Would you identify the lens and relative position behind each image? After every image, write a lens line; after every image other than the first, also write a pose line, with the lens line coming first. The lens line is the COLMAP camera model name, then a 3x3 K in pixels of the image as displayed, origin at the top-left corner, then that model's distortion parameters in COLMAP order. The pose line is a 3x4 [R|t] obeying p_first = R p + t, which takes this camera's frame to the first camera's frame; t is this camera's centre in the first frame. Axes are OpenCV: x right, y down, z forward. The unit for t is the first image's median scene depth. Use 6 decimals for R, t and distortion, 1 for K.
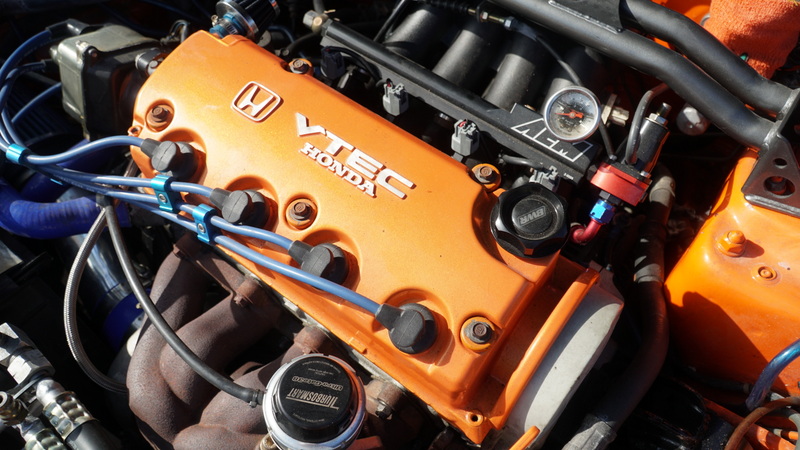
lens RADIAL K [[630.6, 0, 398.9], [0, 630.6, 222.0], [0, 0, 1]] dist [-0.000390, -0.003843]
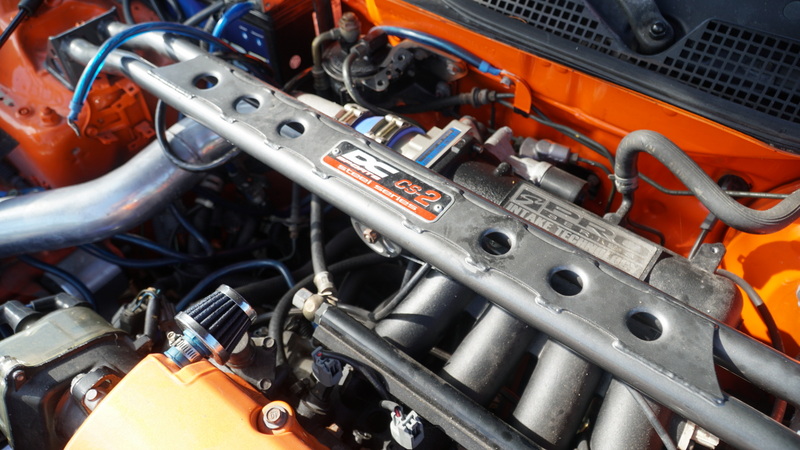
lens RADIAL K [[630.6, 0, 398.9], [0, 630.6, 222.0], [0, 0, 1]] dist [-0.000390, -0.003843]
pose [[0.999024, -0.014433, -0.041750, 0.020344], [0.008524, 0.990343, -0.138376, -0.338430], [0.043344, 0.137886, 0.989499, 0.217092]]
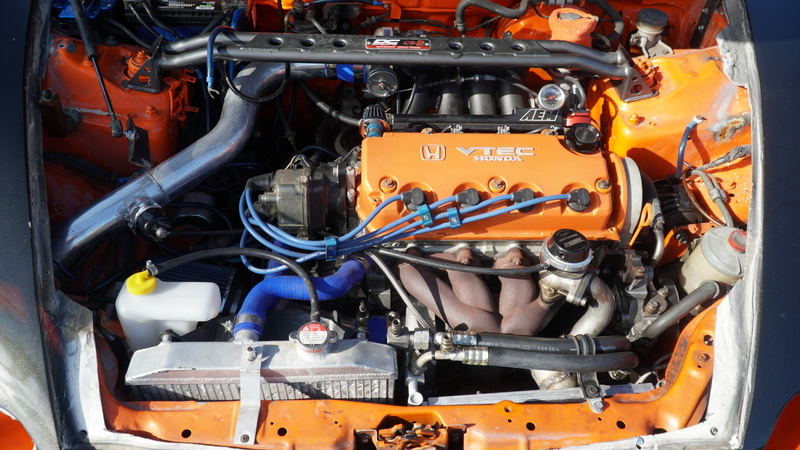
lens RADIAL K [[630.6, 0, 398.9], [0, 630.6, 222.0], [0, 0, 1]] dist [-0.000390, -0.003843]
pose [[0.772157, -0.443316, 0.455241, -1.184038], [0.510920, 0.859105, -0.029996, -0.011827], [-0.377801, 0.255754, 0.889863, -0.529733]]
